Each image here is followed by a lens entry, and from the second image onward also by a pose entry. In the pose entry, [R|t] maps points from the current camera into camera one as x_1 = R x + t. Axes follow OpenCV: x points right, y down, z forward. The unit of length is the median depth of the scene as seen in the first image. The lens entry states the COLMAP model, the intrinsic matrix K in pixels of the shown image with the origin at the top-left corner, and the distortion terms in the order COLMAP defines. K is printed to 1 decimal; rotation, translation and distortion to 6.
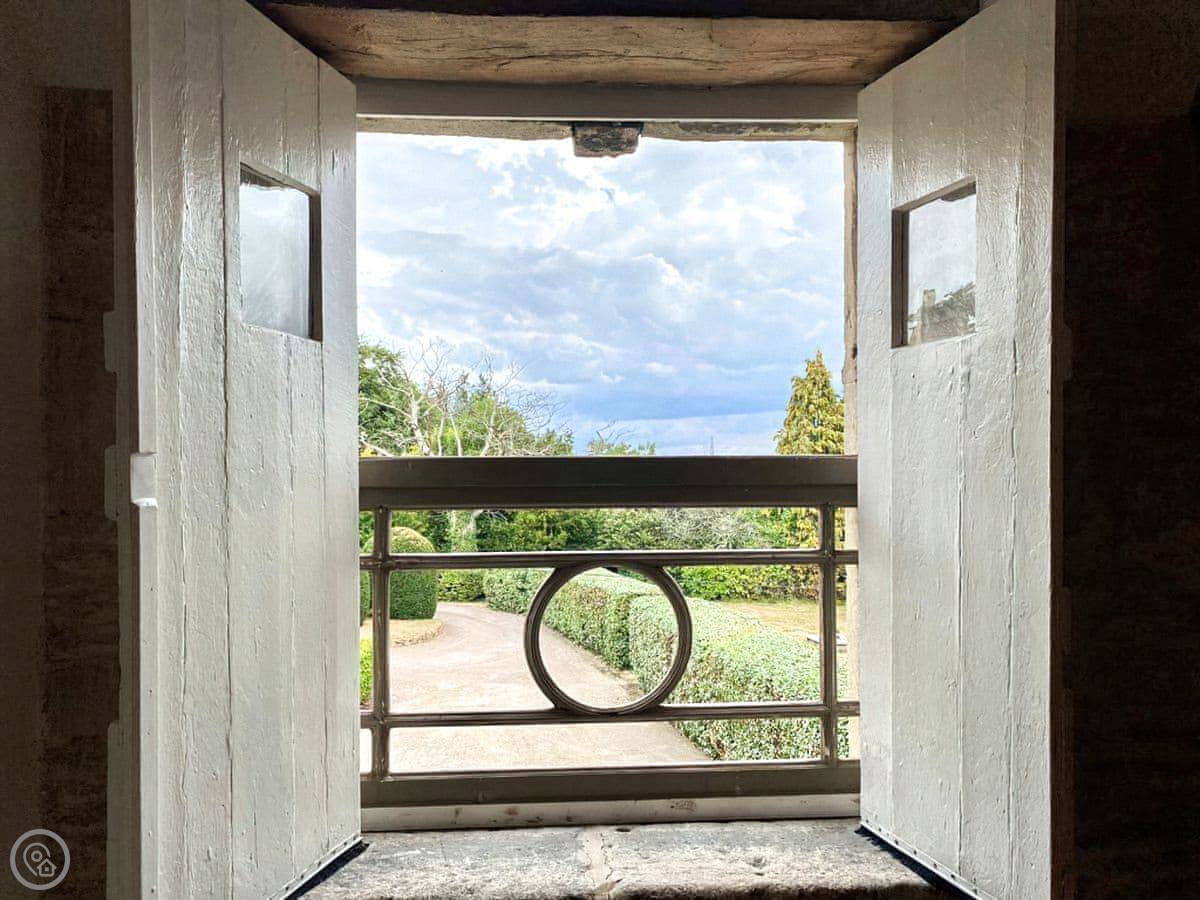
lens RADIAL K [[911.7, 0, 600.0], [0, 911.7, 450.0], [0, 0, 1]] dist [0.003460, 0.000756]
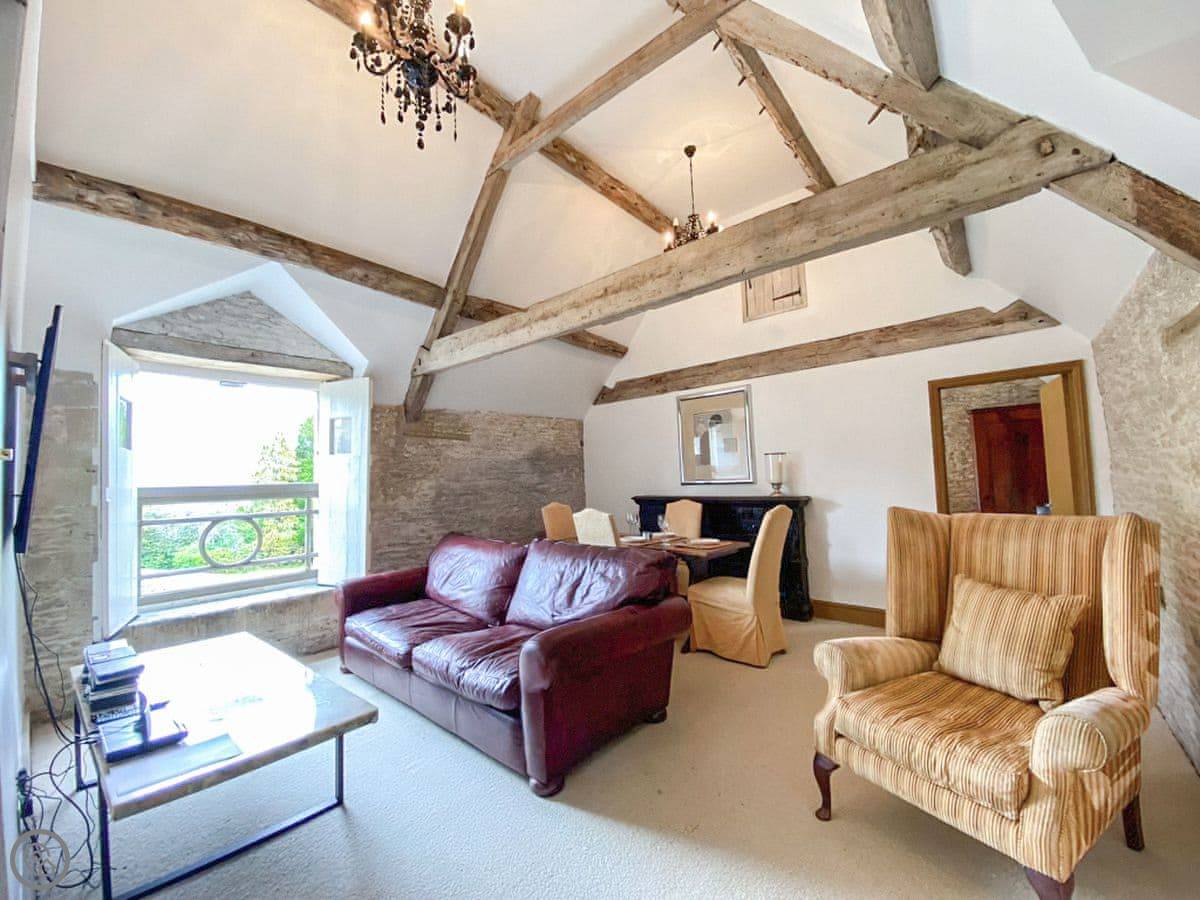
lens RADIAL K [[487.7, 0, 600.2], [0, 487.7, 452.0], [0, 0, 1]] dist [0.019581, -0.024761]
pose [[0.684672, 0.024370, 0.728444, -0.364261], [0.012511, 0.998901, -0.045178, -0.014888], [-0.728744, 0.040046, 0.683614, -1.124718]]
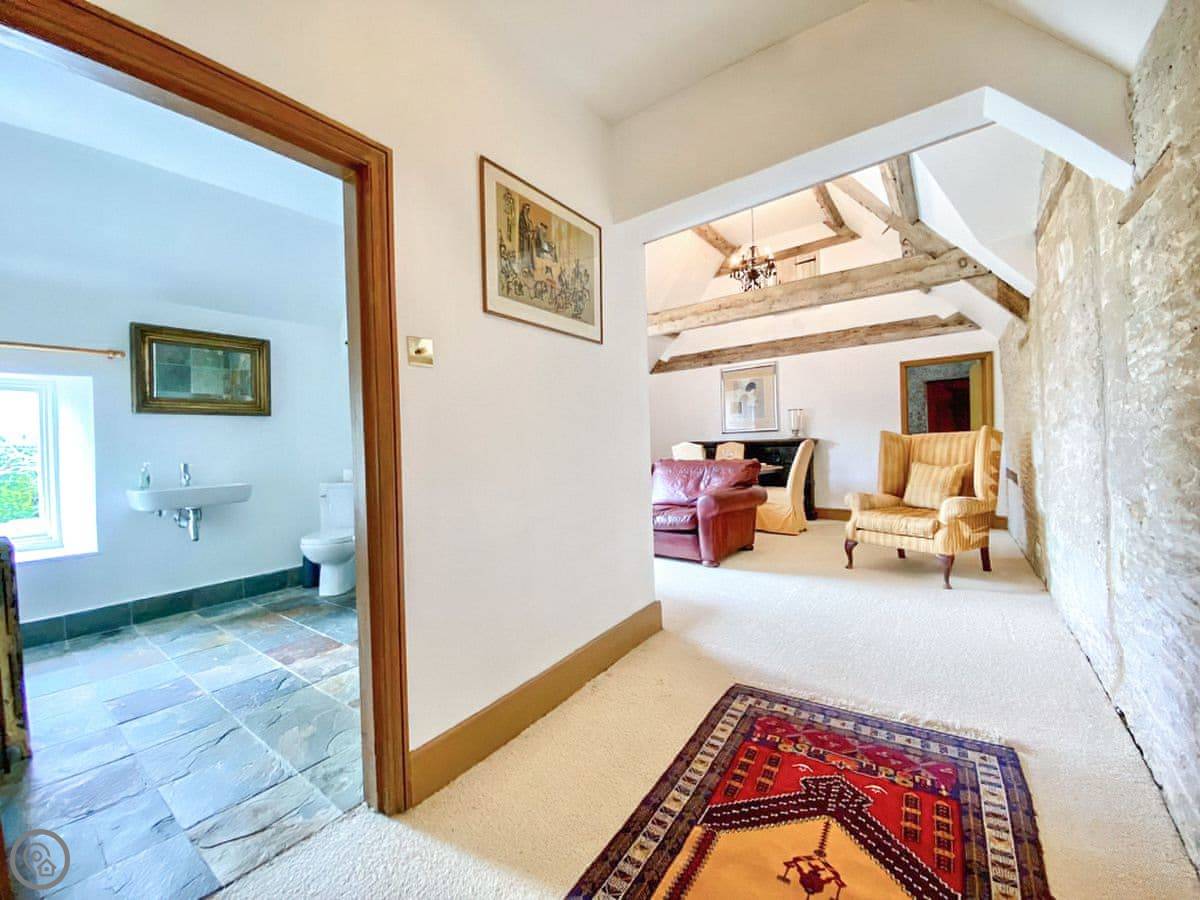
lens RADIAL K [[488.9, 0, 594.0], [0, 488.9, 455.3], [0, 0, 1]] dist [0.021280, -0.039346]
pose [[0.645584, -0.024483, 0.763297, -1.473083], [0.006487, 0.999626, 0.026576, 0.100407], [-0.763662, -0.012205, 0.645501, -1.255896]]
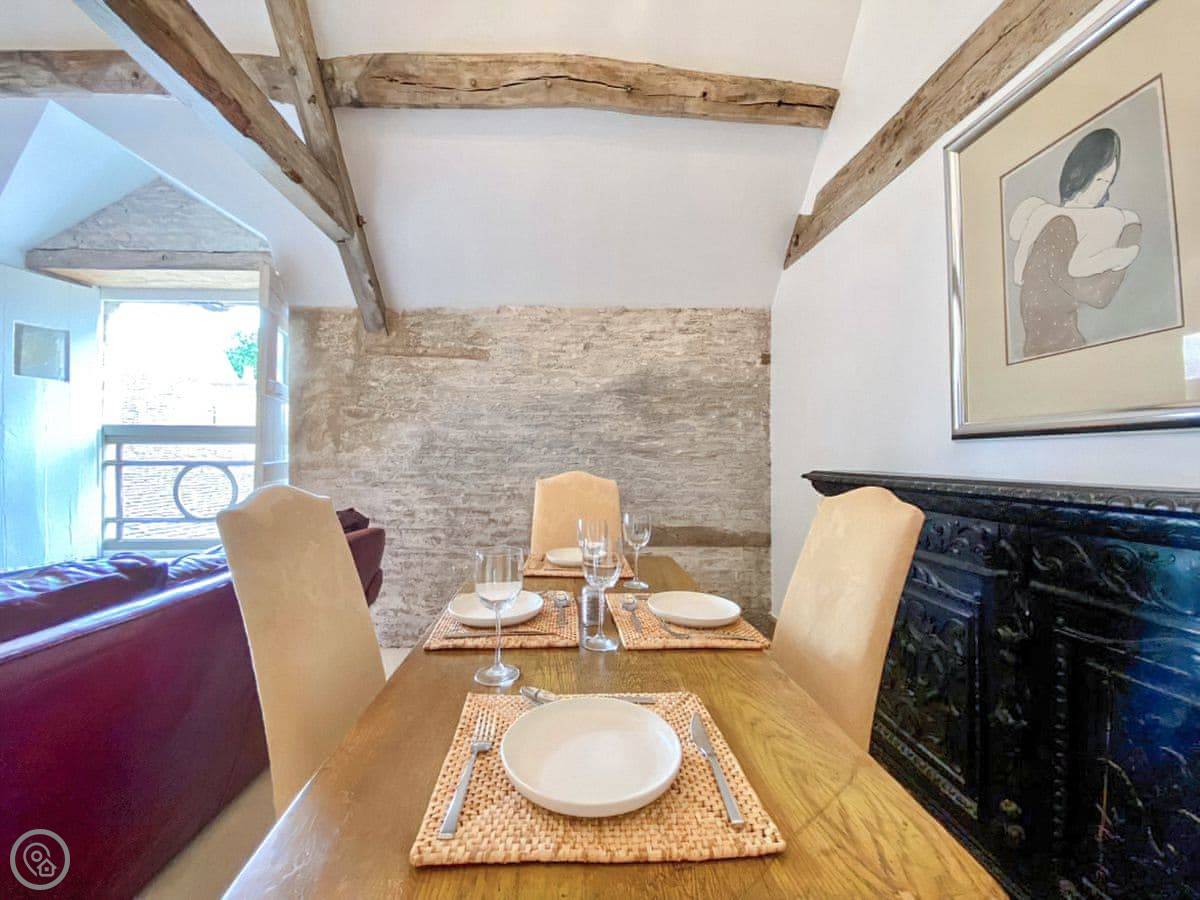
lens RADIAL K [[486.9, 0, 601.7], [0, 486.9, 452.8], [0, 0, 1]] dist [0.031948, -0.025202]
pose [[0.999928, 0.010972, 0.004781, 1.195301], [-0.011035, 0.999850, 0.013320, 0.058192], [-0.004634, -0.013372, 0.999900, -0.472314]]
